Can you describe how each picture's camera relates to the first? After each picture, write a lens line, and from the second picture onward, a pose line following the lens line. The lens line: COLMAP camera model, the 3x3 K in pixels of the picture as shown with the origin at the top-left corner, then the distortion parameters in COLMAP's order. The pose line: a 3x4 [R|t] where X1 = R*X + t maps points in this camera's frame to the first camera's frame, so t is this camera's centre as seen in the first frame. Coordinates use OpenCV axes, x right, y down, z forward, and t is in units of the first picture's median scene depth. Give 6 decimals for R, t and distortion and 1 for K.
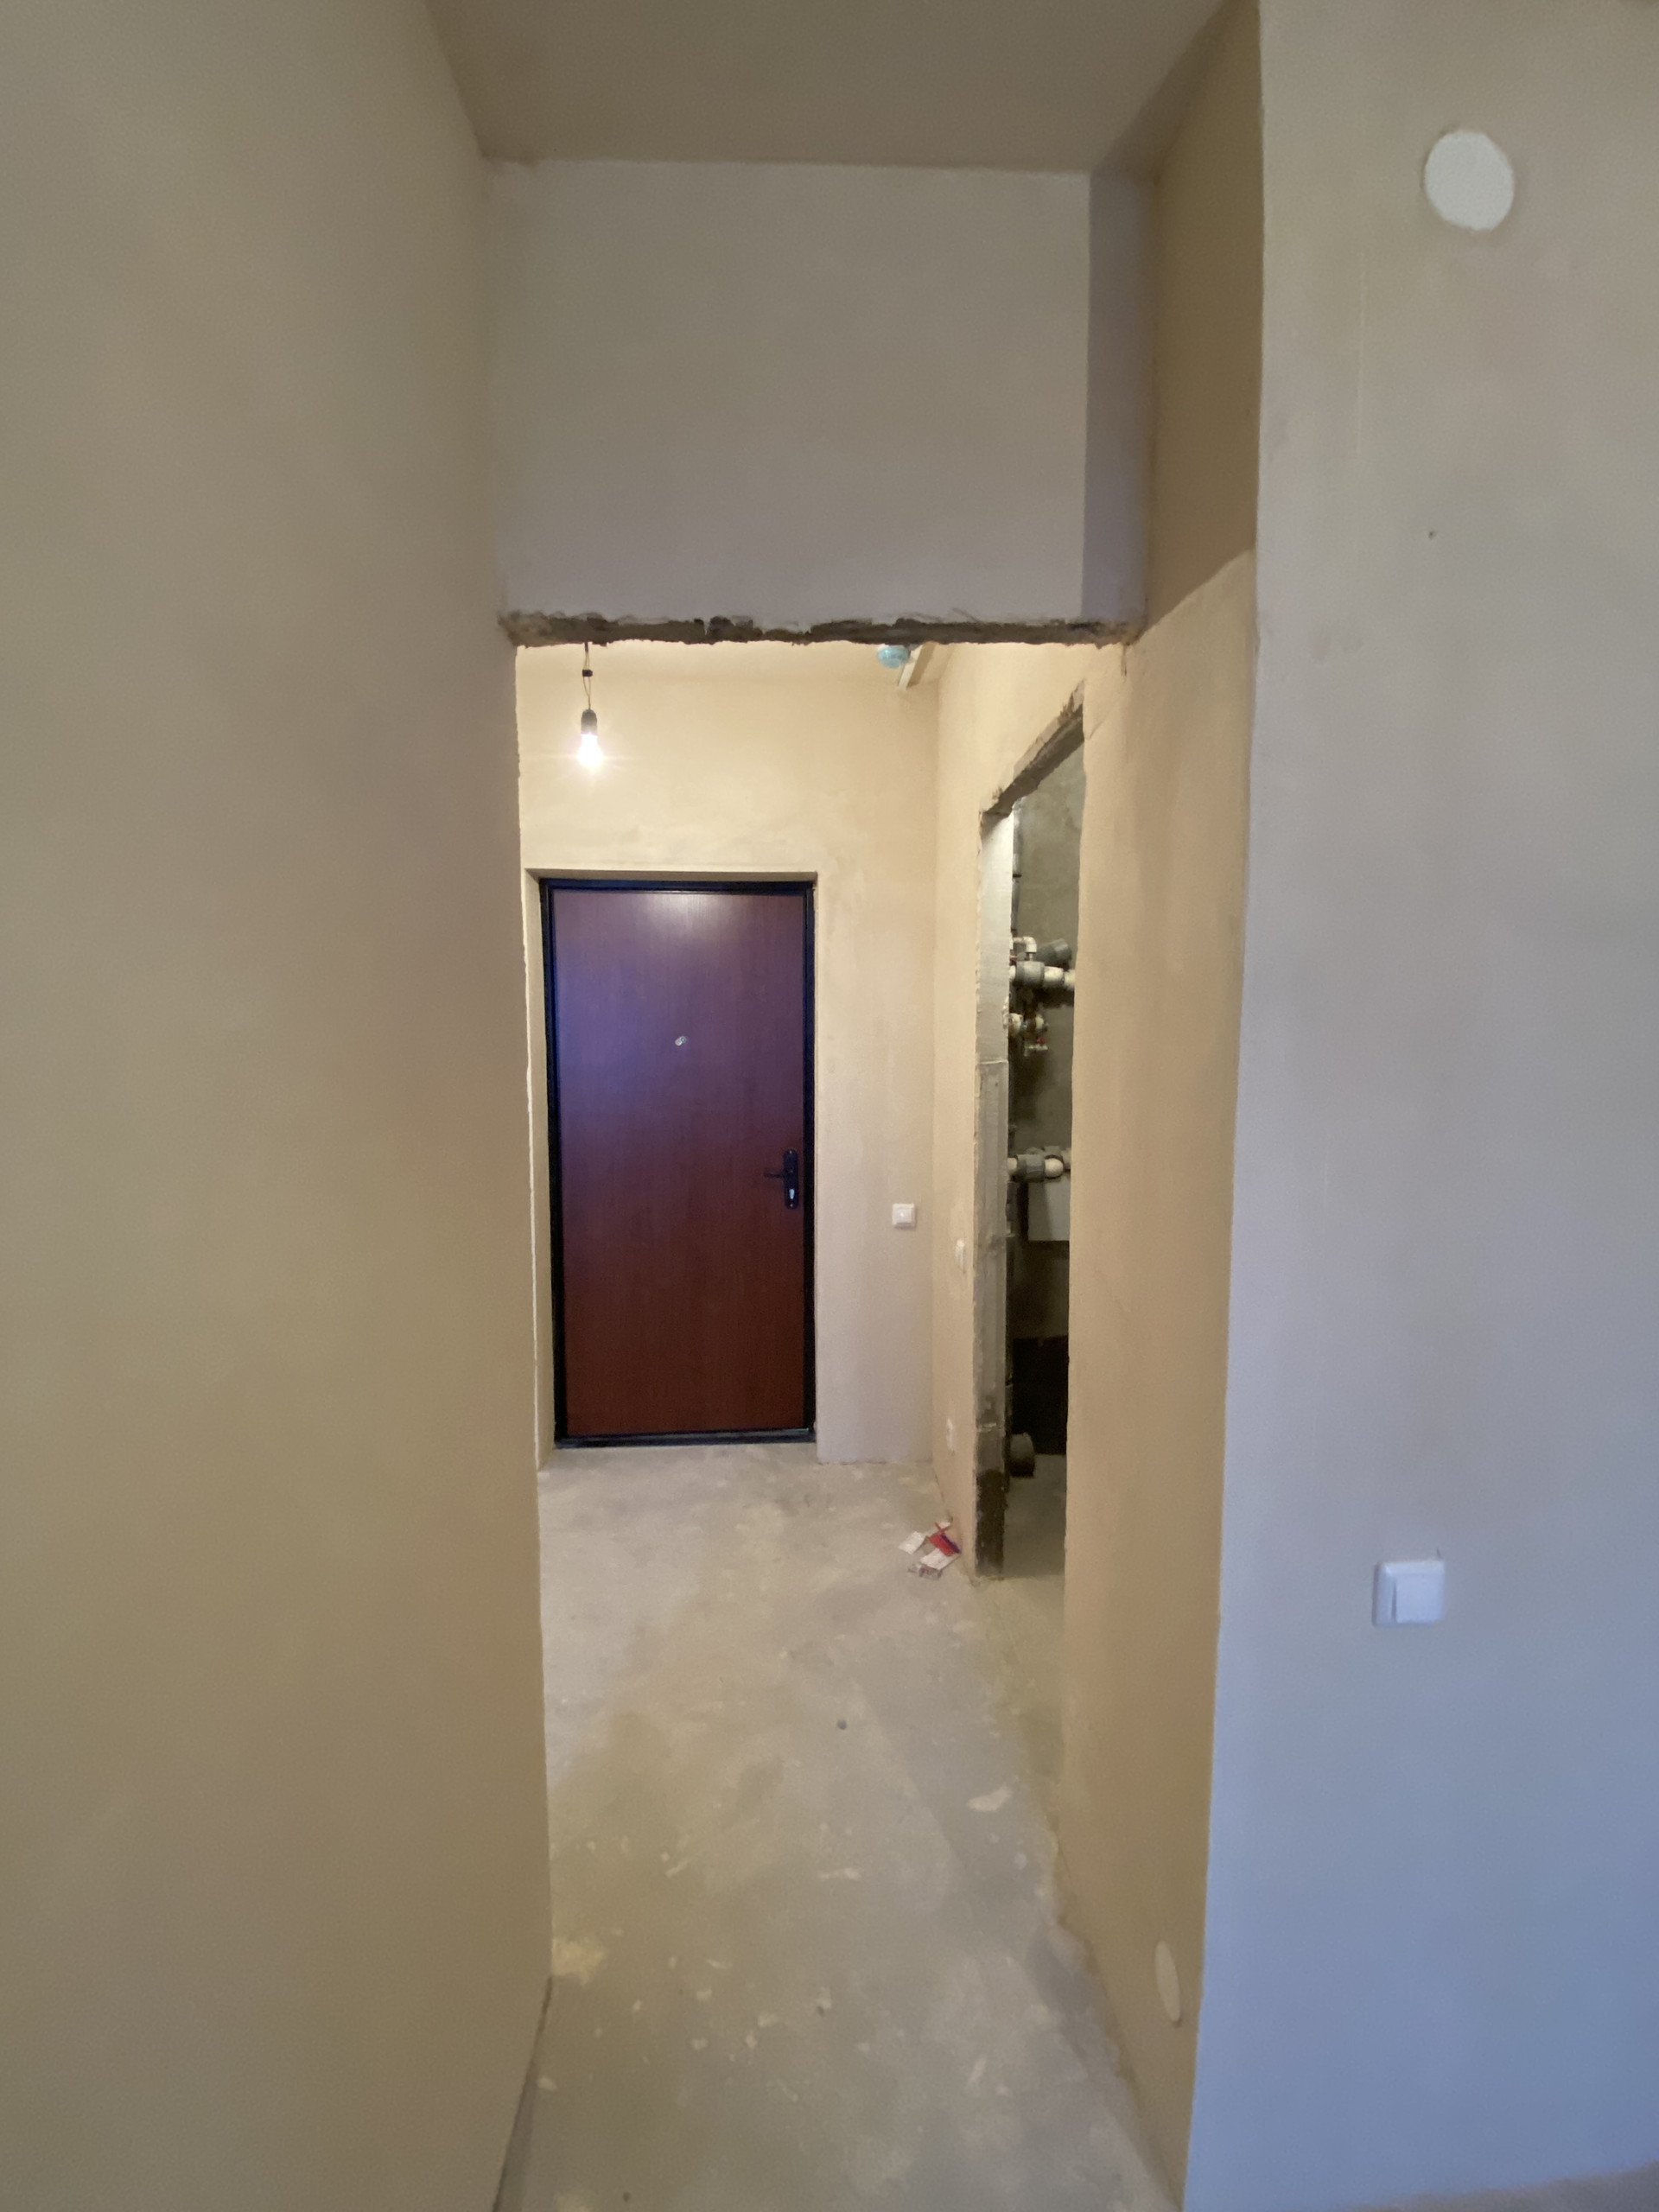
lens RADIAL K [[897.0, 0, 829.5], [0, 897.0, 1106.0], [0, 0, 1]] dist [0.061001, -0.040346]
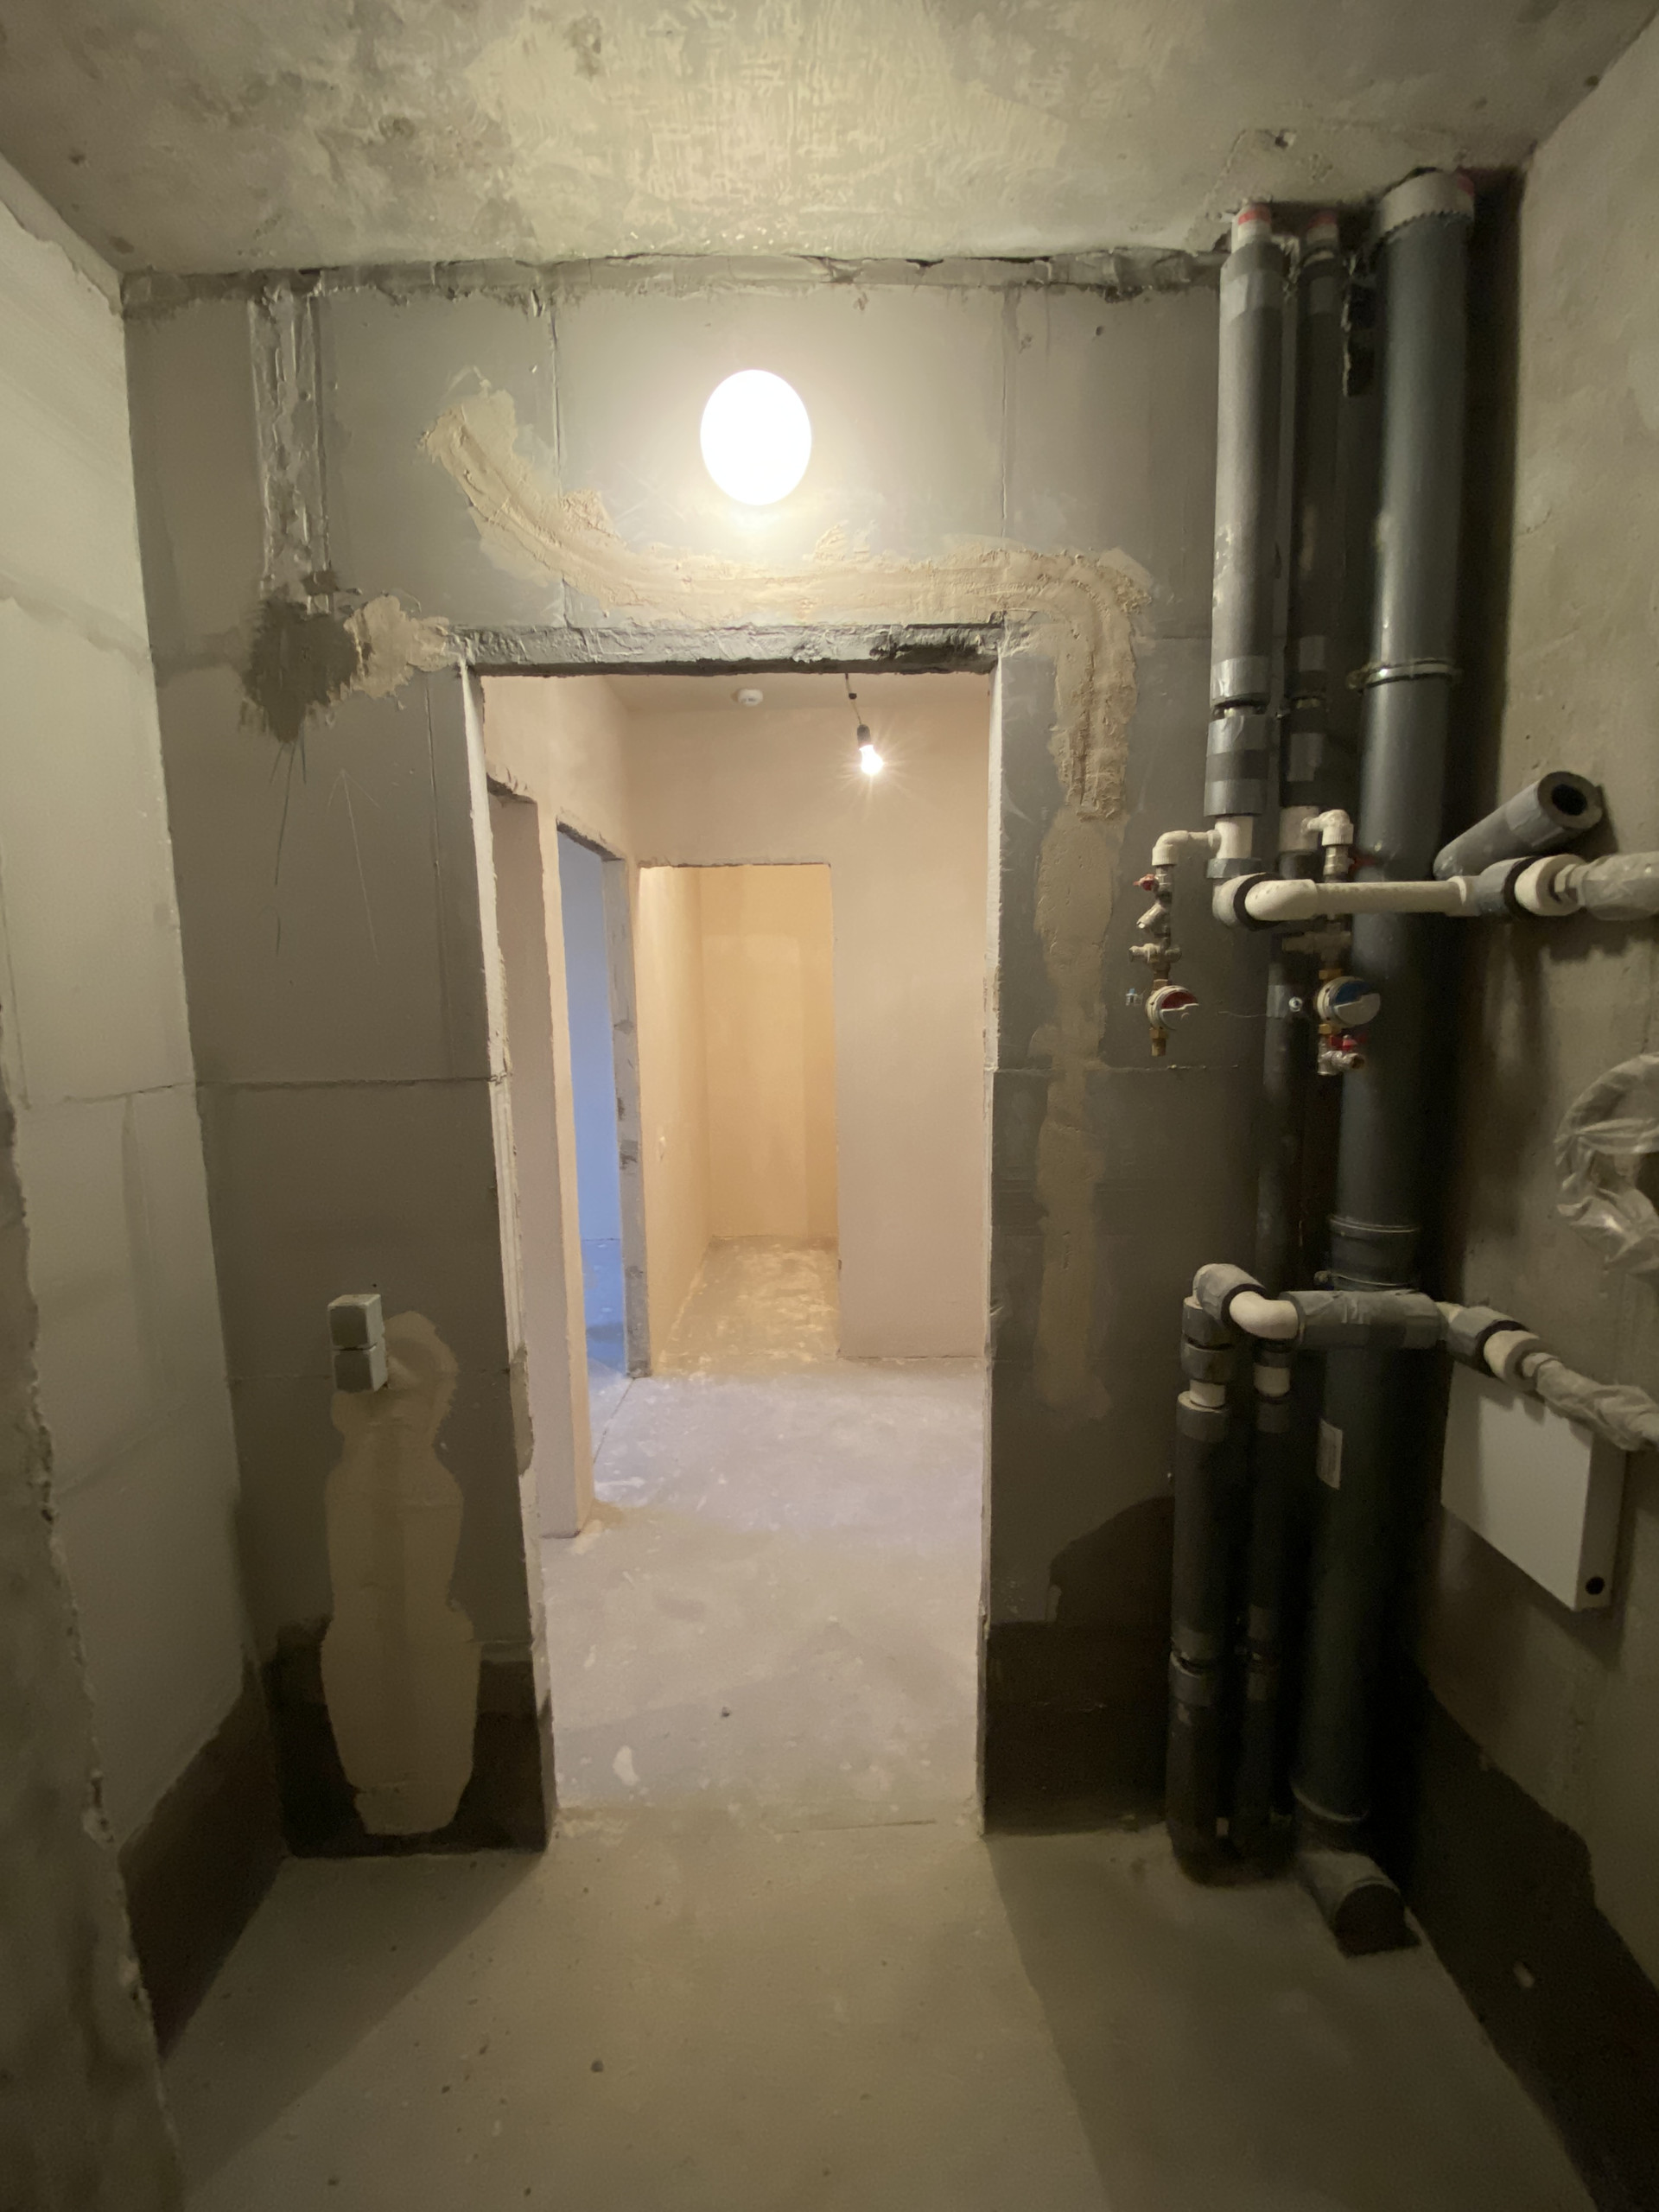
lens RADIAL K [[879.3, 0, 832.7], [0, 879.3, 1107.1], [0, 0, 1]] dist [0.000860, -0.013160]
pose [[-0.016622, 0.137052, -0.990424, 0.708426], [-0.067485, 0.988149, 0.137870, -0.089269], [0.997582, 0.069130, -0.007176, 0.801099]]
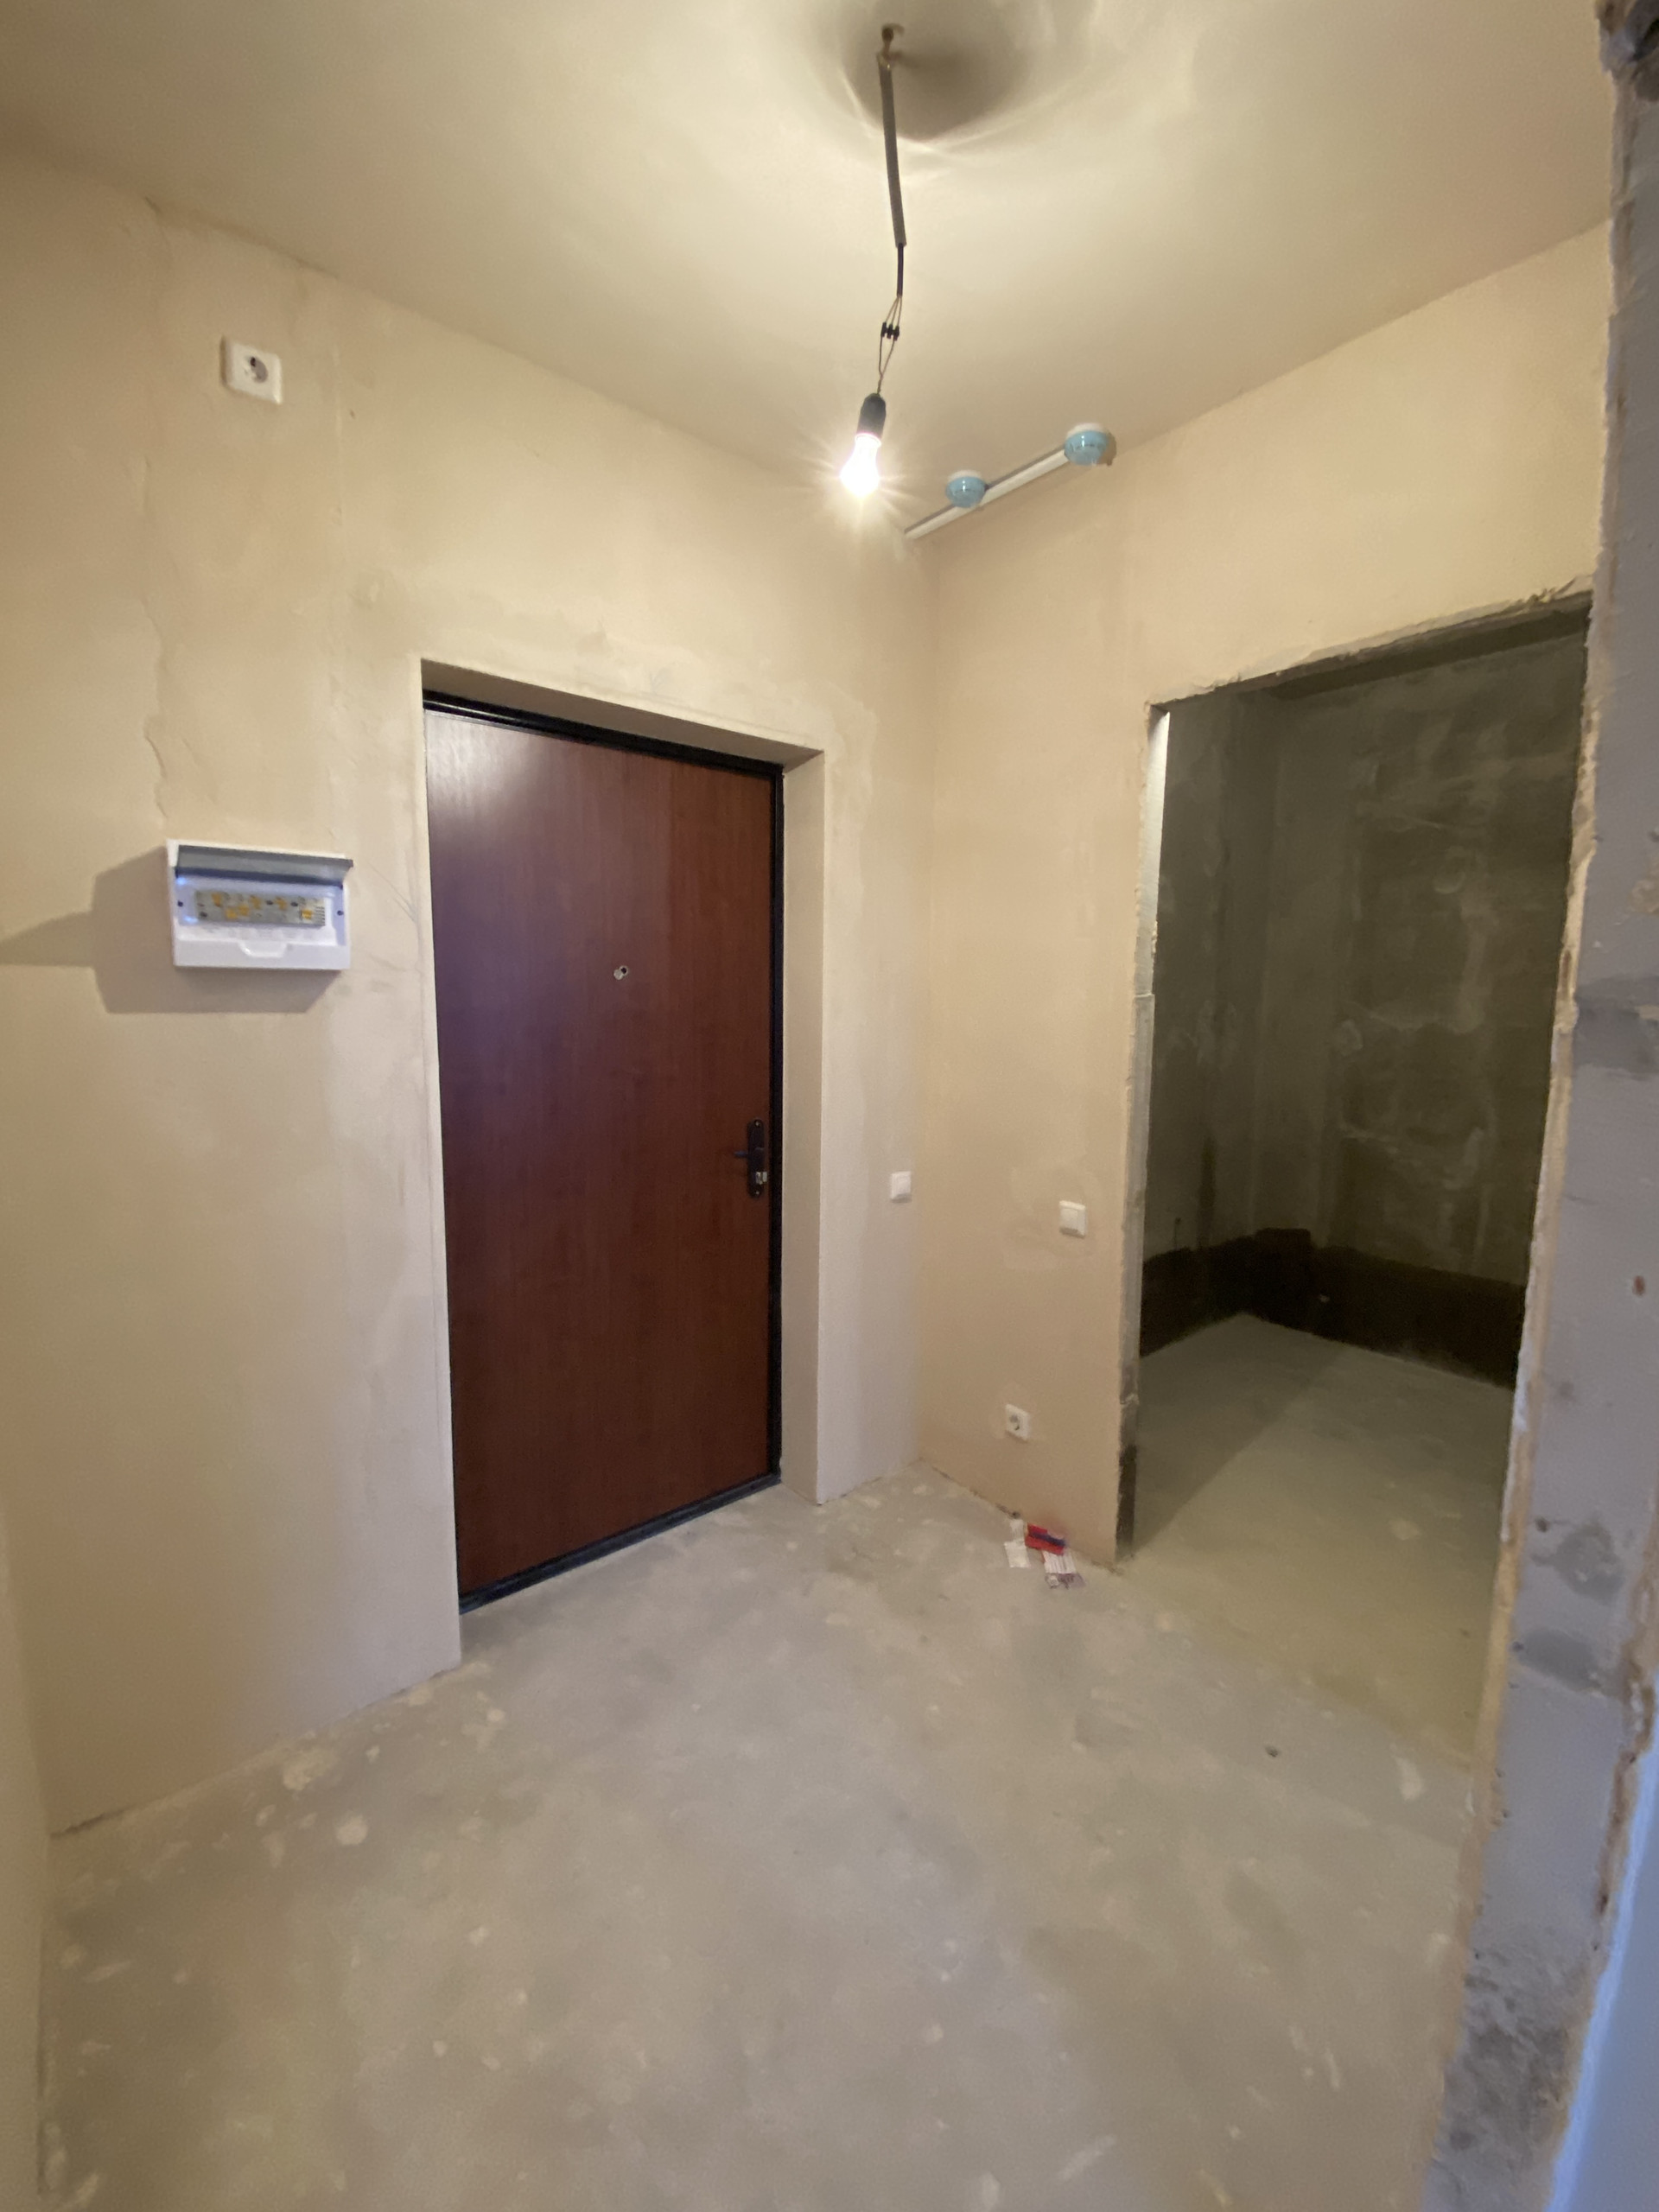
lens RADIAL K [[894.7, 0, 829.2], [0, 894.7, 1102.4], [0, 0, 1]] dist [0.014192, -0.018277]
pose [[0.800545, -0.062371, 0.596018, -0.536504], [0.041644, 0.997955, 0.048498, 0.000467], [-0.597824, -0.014004, 0.801505, 0.428148]]
